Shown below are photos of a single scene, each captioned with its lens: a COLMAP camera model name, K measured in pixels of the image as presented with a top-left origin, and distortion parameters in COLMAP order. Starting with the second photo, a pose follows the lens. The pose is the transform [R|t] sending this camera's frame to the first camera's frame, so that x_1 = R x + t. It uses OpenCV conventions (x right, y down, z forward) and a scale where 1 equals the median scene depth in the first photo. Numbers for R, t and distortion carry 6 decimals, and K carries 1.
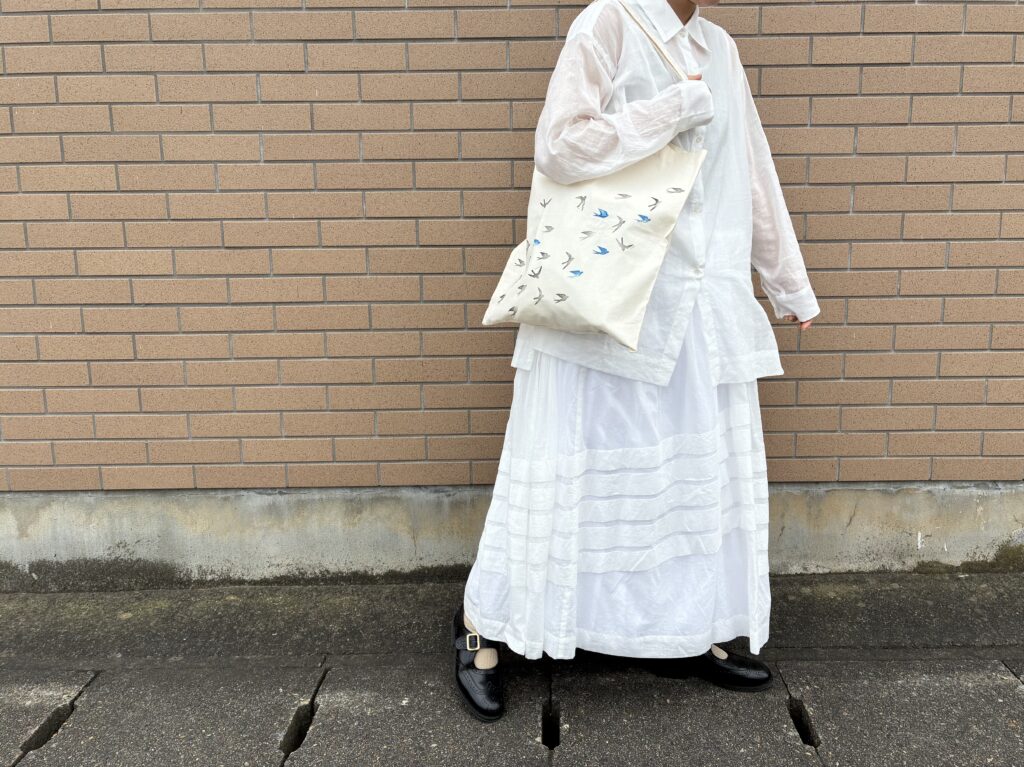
lens RADIAL K [[790.8, 0, 553.5], [0, 790.8, 350.9], [0, 0, 1]] dist [0.039630, -0.036836]
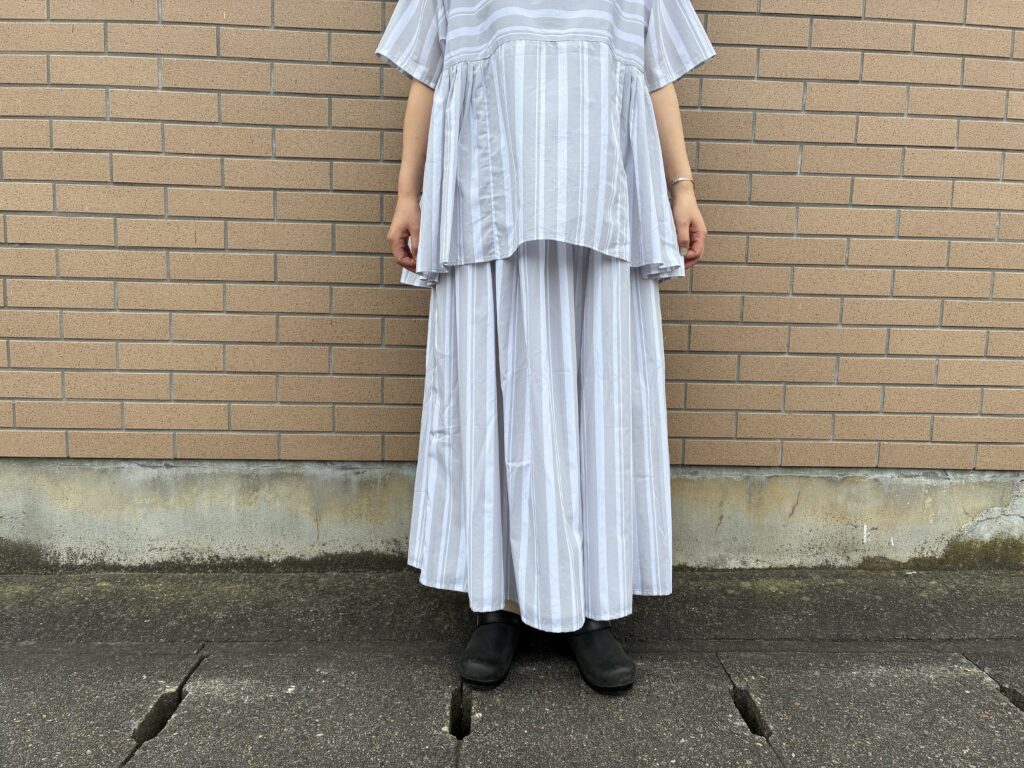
lens RADIAL K [[756.5, 0, 520.9], [0, 756.5, 376.9], [0, 0, 1]] dist [0.038970, -0.036538]
pose [[0.998412, 0.028686, 0.048487, 0.009253], [-0.025962, 0.998099, -0.055904, 0.122488], [-0.049998, 0.054556, 0.997258, 0.129073]]
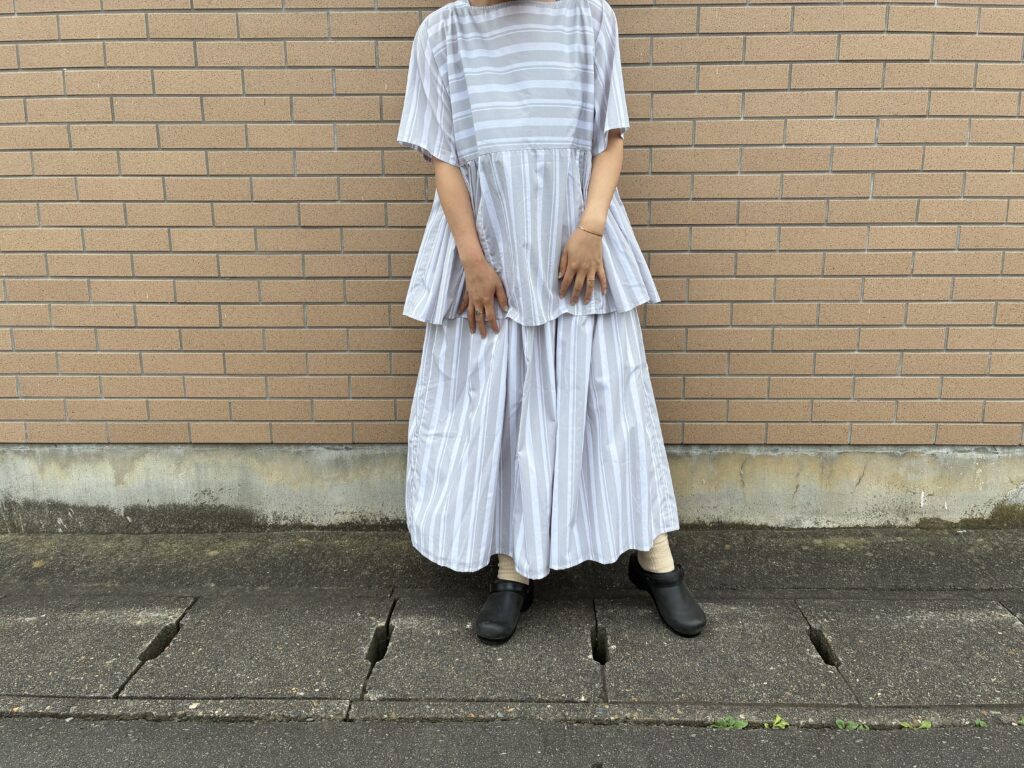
lens RADIAL K [[756.5, 0, 524.1], [0, 756.5, 370.1], [0, 0, 1]] dist [0.038970, -0.036538]
pose [[0.999722, 0.010791, -0.020947, -0.075544], [-0.010101, 0.999413, 0.032740, 0.032430], [0.021287, -0.032519, 0.999244, -0.063516]]
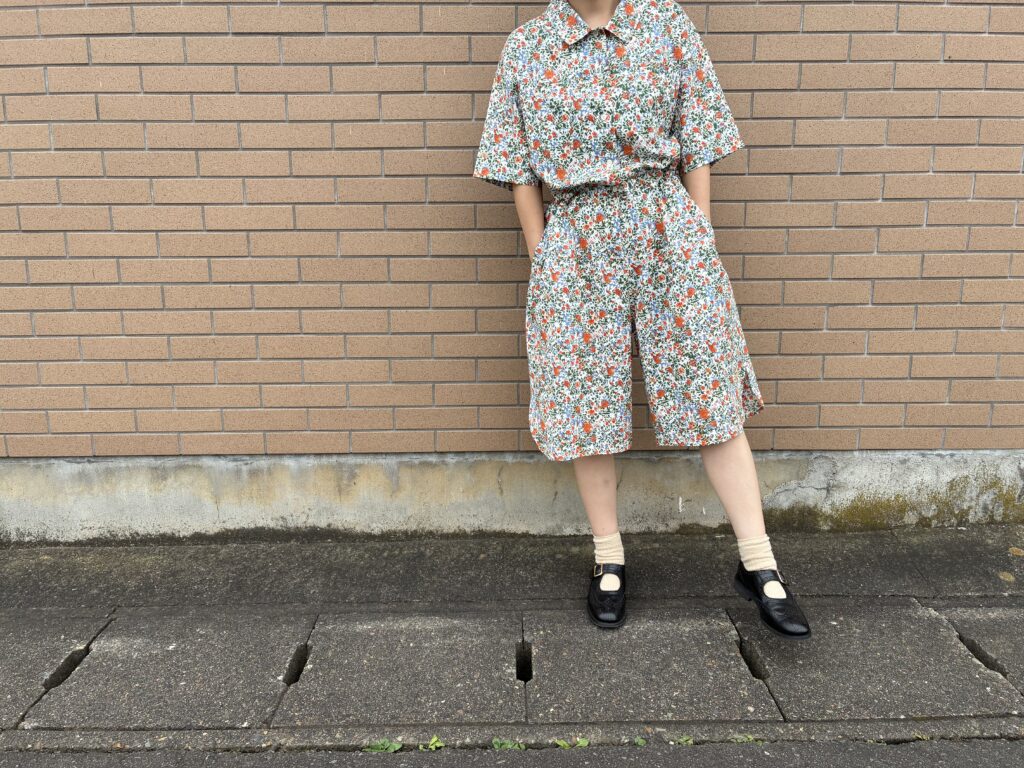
lens RADIAL K [[756.5, 0, 511.2], [0, 756.5, 370.8], [0, 0, 1]] dist [0.038970, -0.036538]
pose [[0.999949, 0.002430, 0.009828, 0.229283], [-0.002814, 0.999226, 0.039246, 0.014646], [-0.009725, -0.039271, 0.999181, -0.035574]]
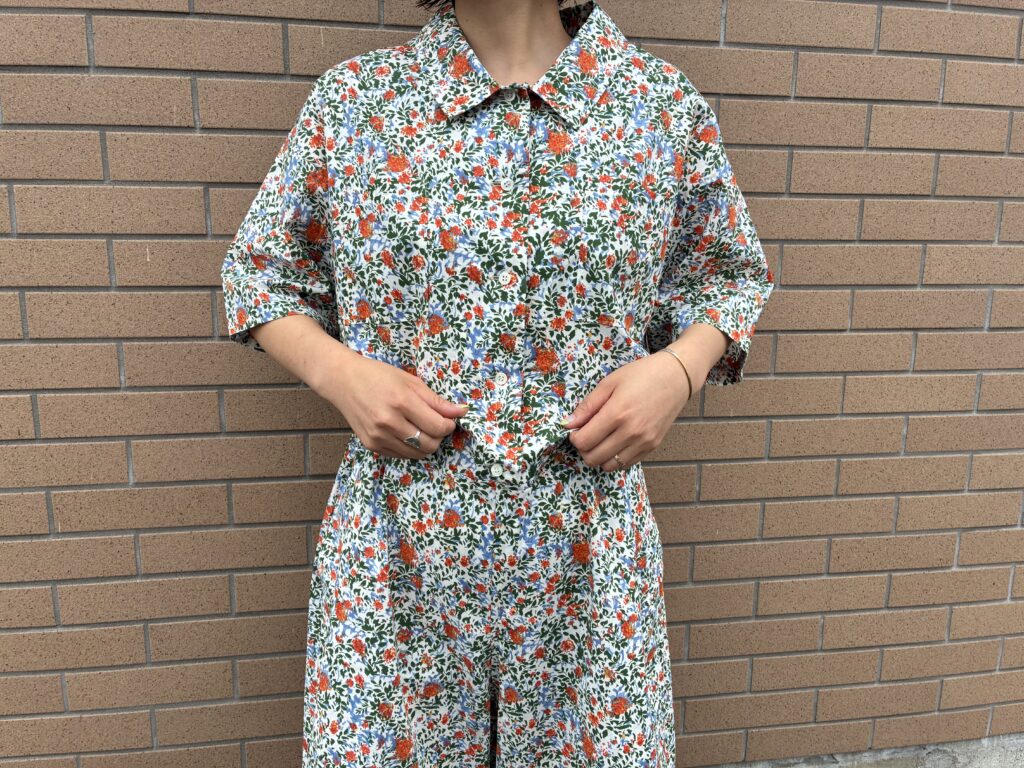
lens RADIAL K [[756.5, 0, 511.4], [0, 756.5, 378.2], [0, 0, 1]] dist [0.038970, -0.036538]
pose [[0.987671, -0.010867, 0.156168, 0.190149], [0.007712, 0.999754, 0.020788, -0.182954], [-0.156356, -0.019327, 0.987512, 0.418855]]
